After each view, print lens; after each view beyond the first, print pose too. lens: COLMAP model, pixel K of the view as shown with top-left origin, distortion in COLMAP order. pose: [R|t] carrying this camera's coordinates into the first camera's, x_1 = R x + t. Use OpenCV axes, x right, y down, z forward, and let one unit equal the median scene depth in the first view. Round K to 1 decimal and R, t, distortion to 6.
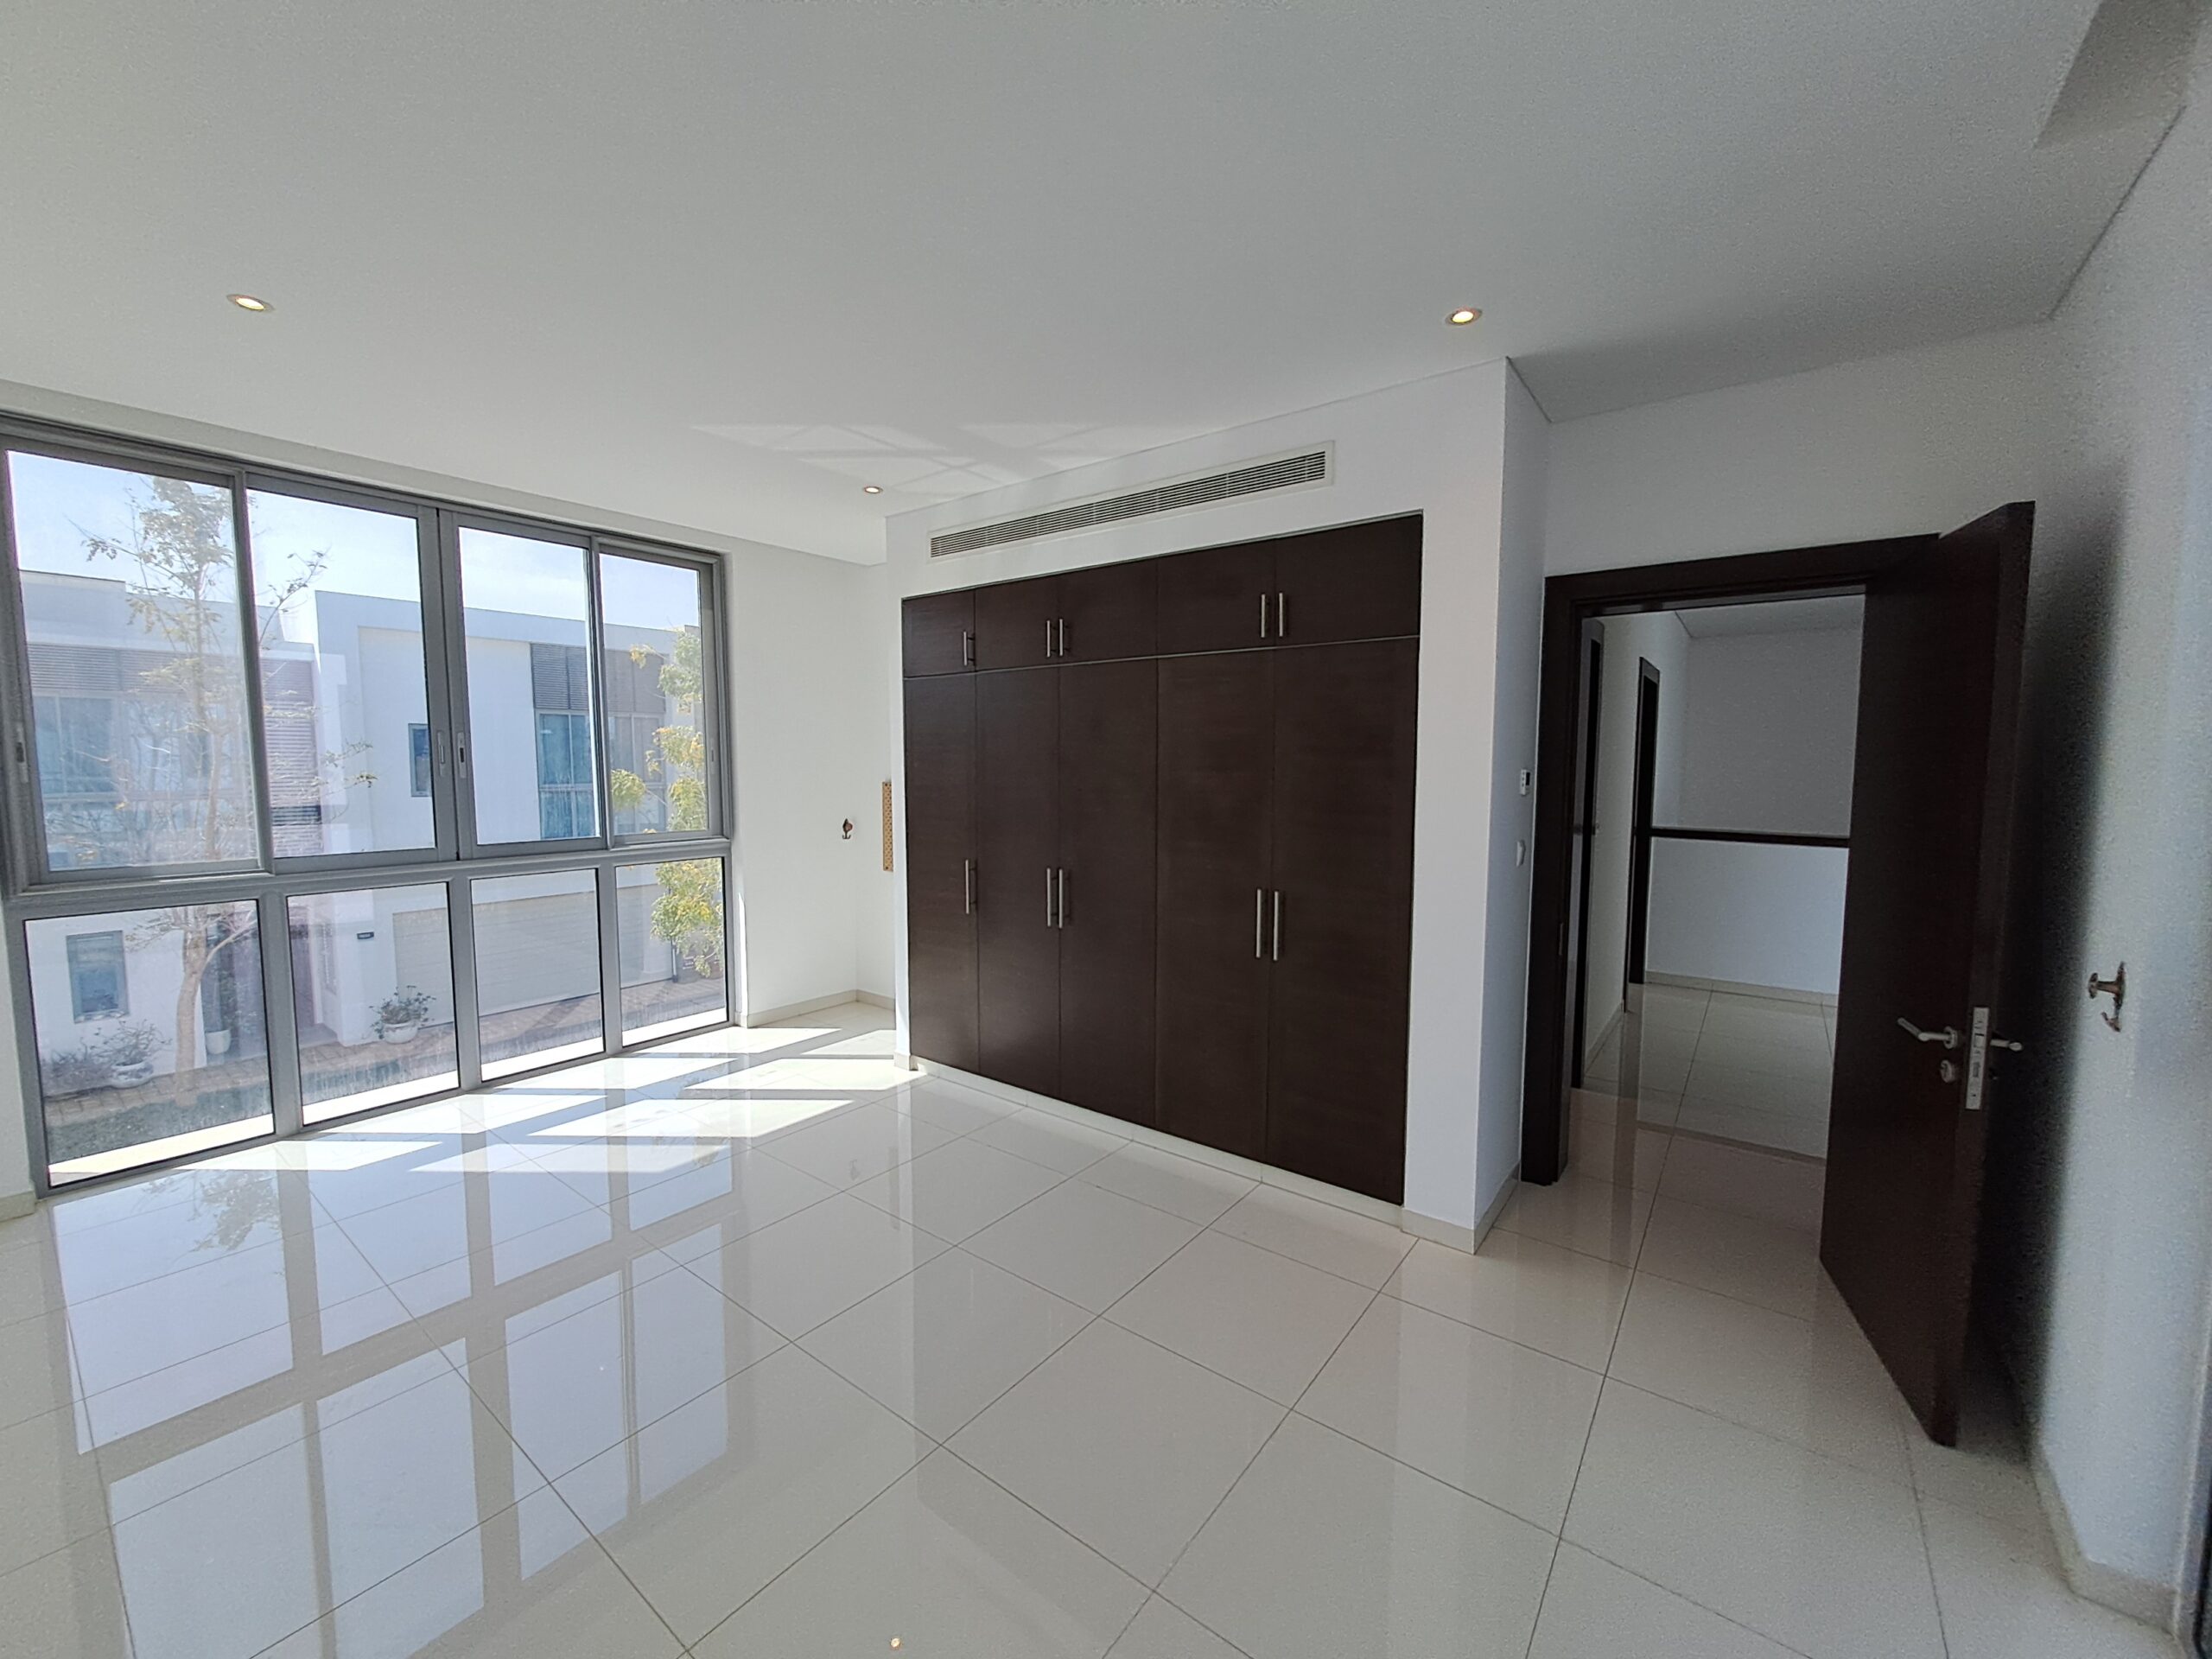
lens RADIAL K [[876.1, 0, 1106.0], [0, 876.1, 829.5], [0, 0, 1]] dist [0.000680, 0.000127]
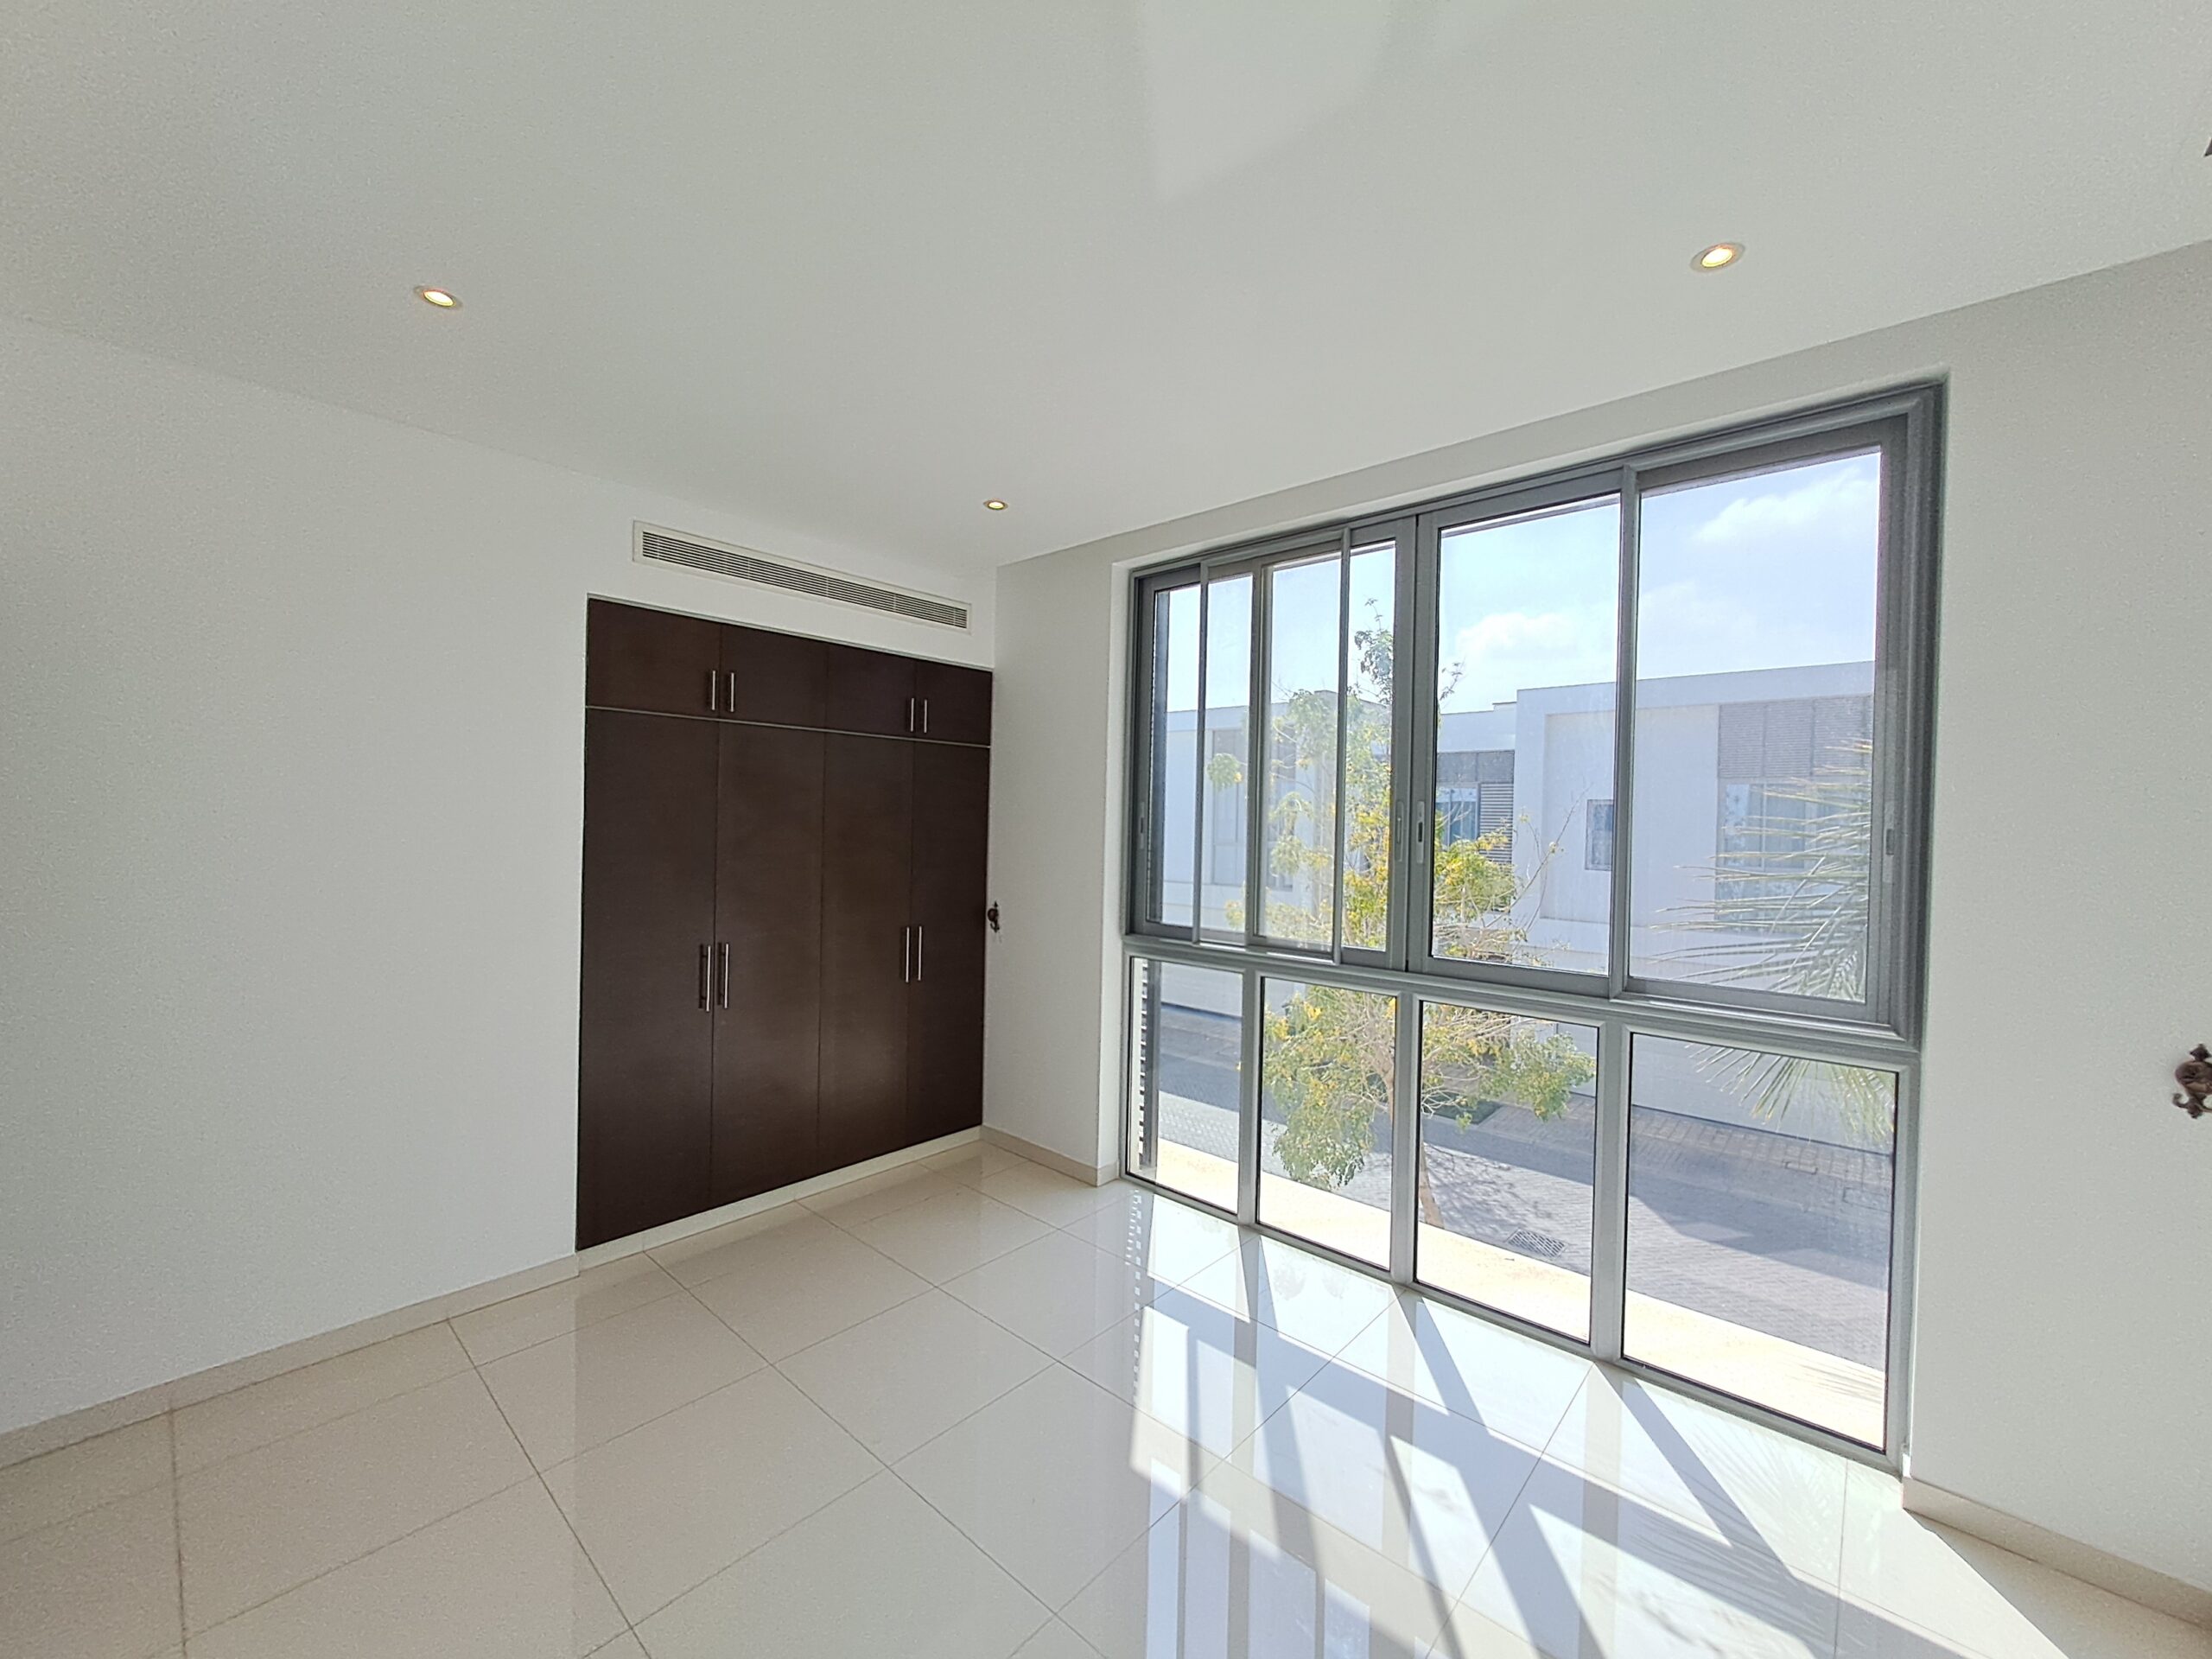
lens RADIAL K [[876.1, 0, 1106.0], [0, 876.1, 829.5], [0, 0, 1]] dist [0.000680, 0.000127]
pose [[-0.086065, 0.008031, -0.996257, 0.037455], [-0.100553, 0.994791, 0.016706, -0.072954], [0.991202, 0.101614, -0.084810, 0.784108]]
